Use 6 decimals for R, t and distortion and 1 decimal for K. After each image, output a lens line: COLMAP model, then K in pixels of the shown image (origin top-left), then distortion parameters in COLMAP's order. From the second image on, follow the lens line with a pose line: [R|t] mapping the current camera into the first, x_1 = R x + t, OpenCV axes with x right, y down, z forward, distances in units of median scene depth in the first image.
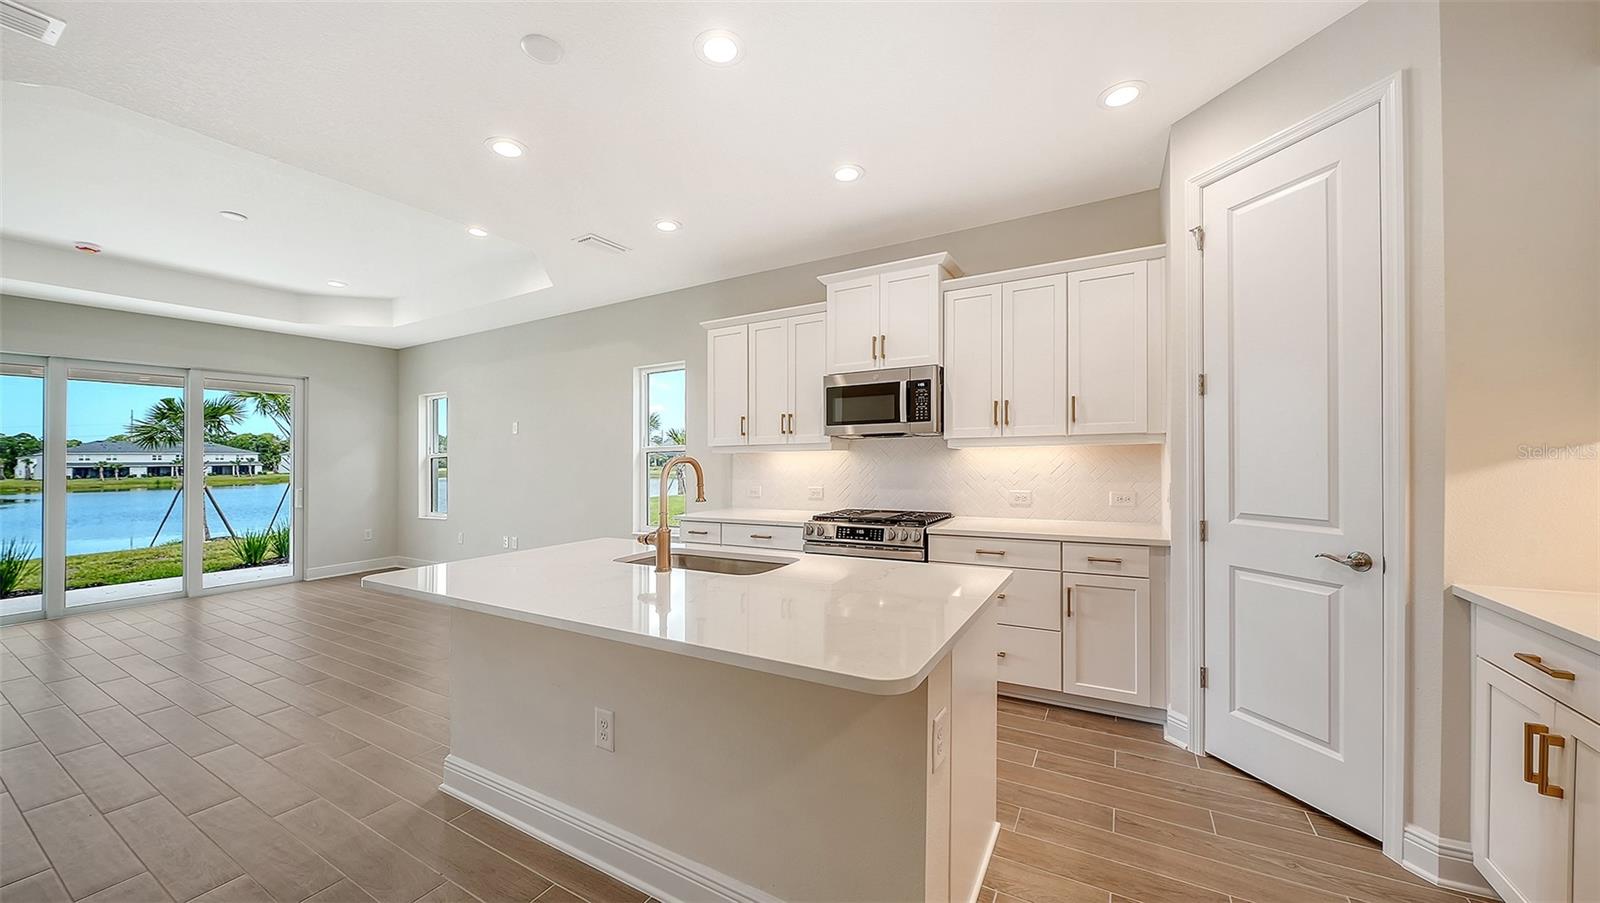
lens RADIAL K [[554.7, 0, 807.2], [0, 554.7, 444.4], [0, 0, 1]] dist [0.000464, -0.002950]
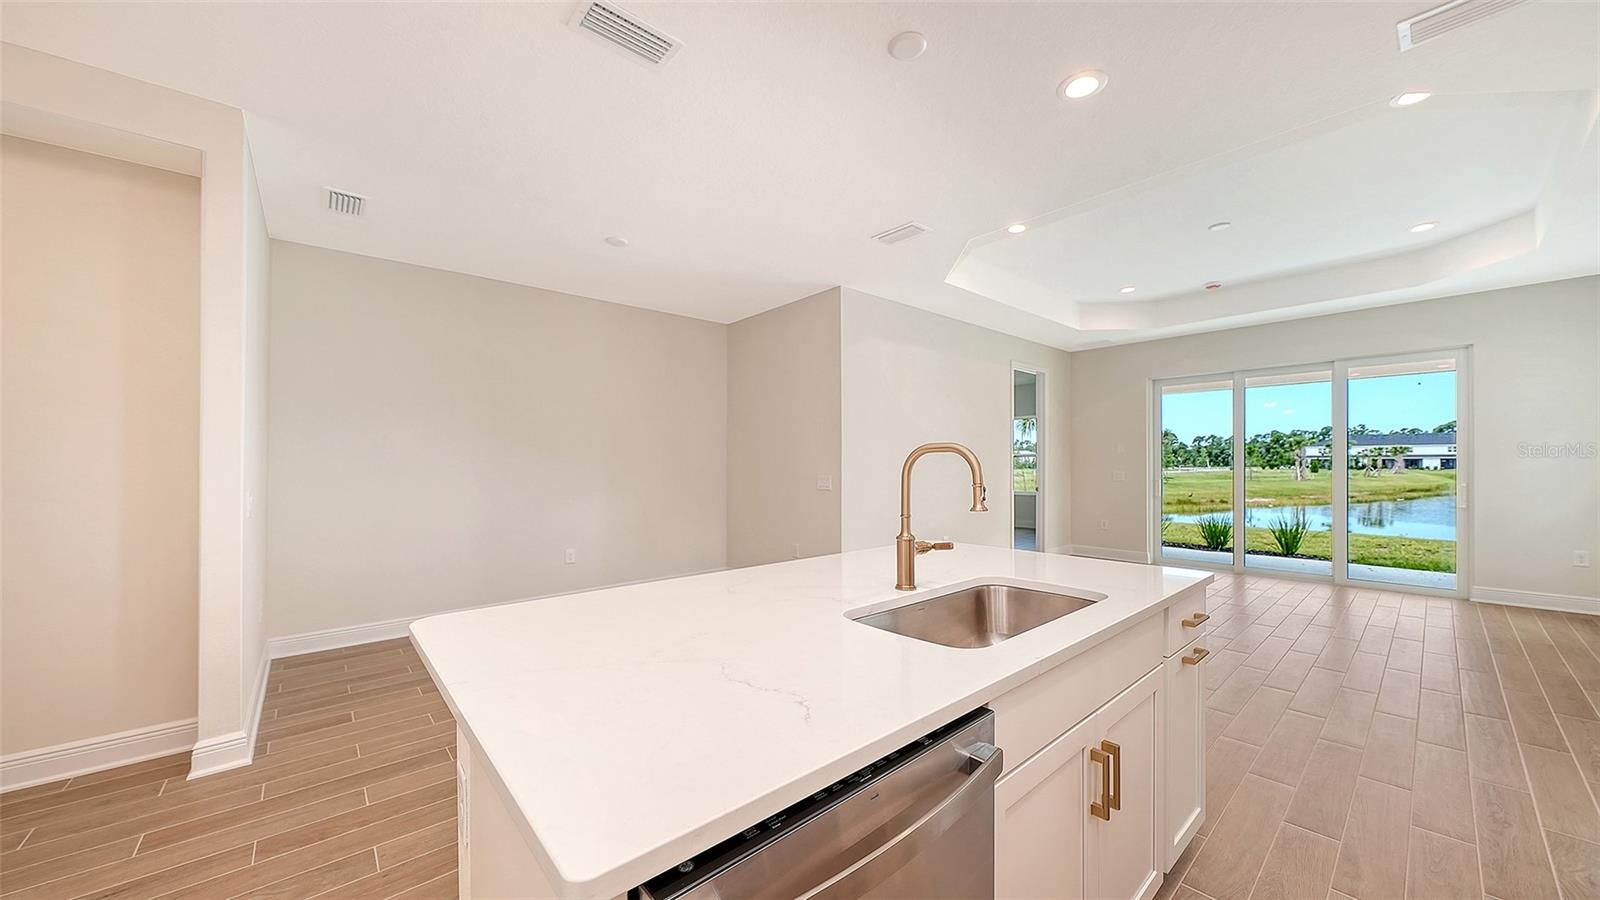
lens RADIAL K [[559.0, 0, 793.5], [0, 559.0, 455.4], [0, 0, 1]] dist [-0.000523, -0.000076]
pose [[-0.343378, 0.003473, -0.939191, 0.318801], [0.030078, 0.999521, -0.007300, 0.023786], [0.938716, -0.030755, -0.343317, 0.668202]]
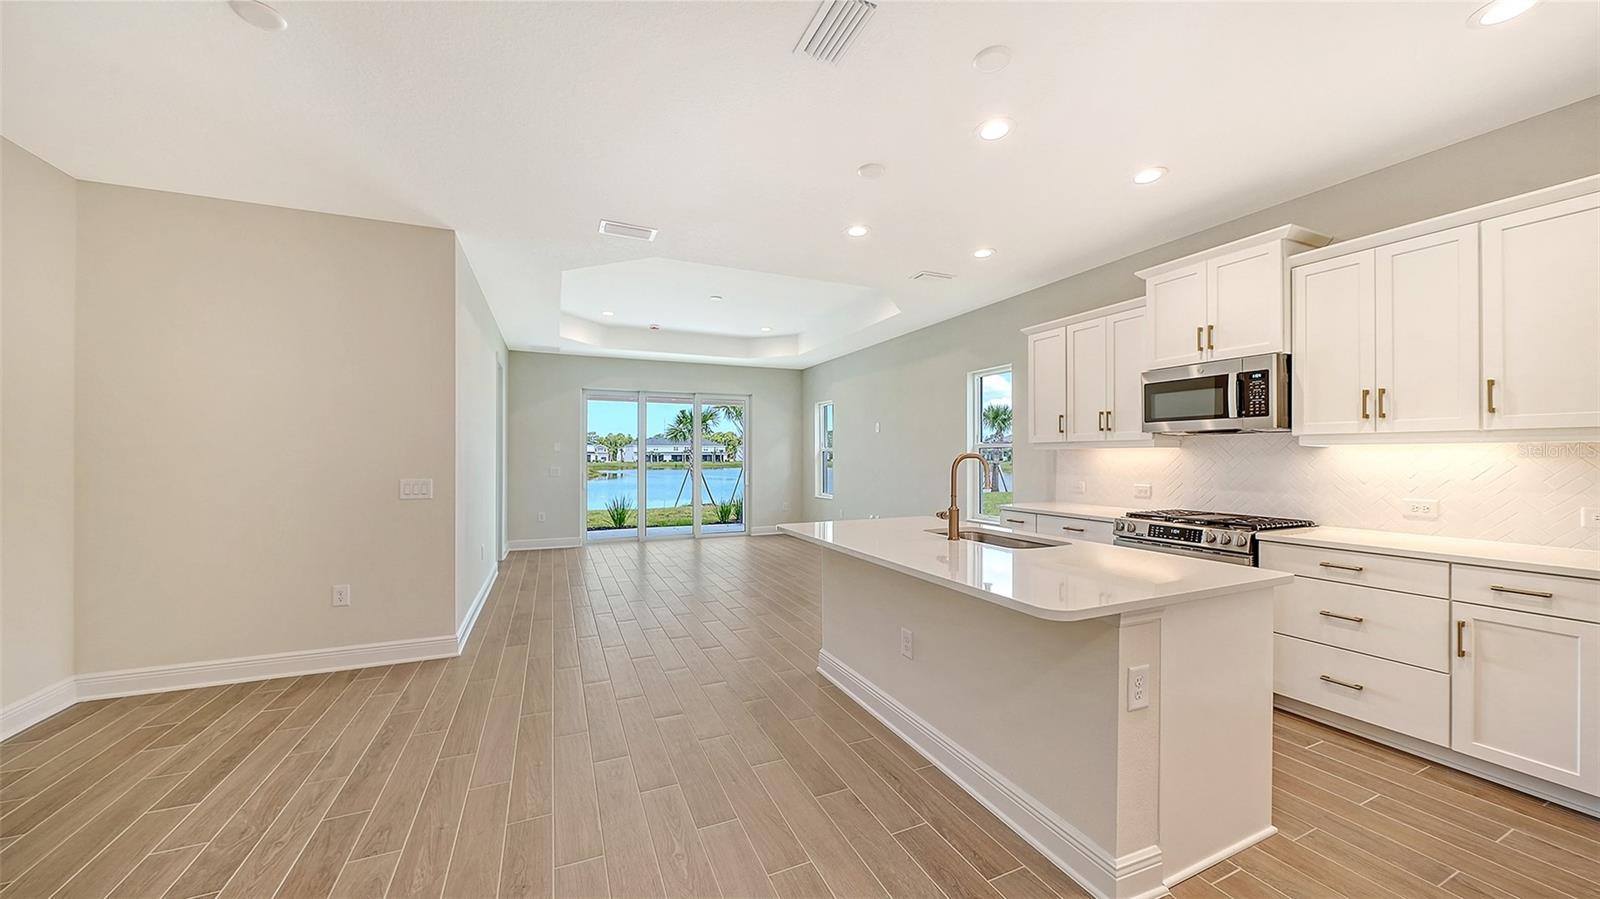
lens RADIAL K [[557.7, 0, 809.8], [0, 557.7, 434.8], [0, 0, 1]] dist [-0.009587, 0.000001]
pose [[0.807521, -0.008112, -0.589783, 0.143380], [0.004237, 0.999959, -0.007952, -0.007032], [0.589824, 0.003923, 0.807523, -0.157293]]
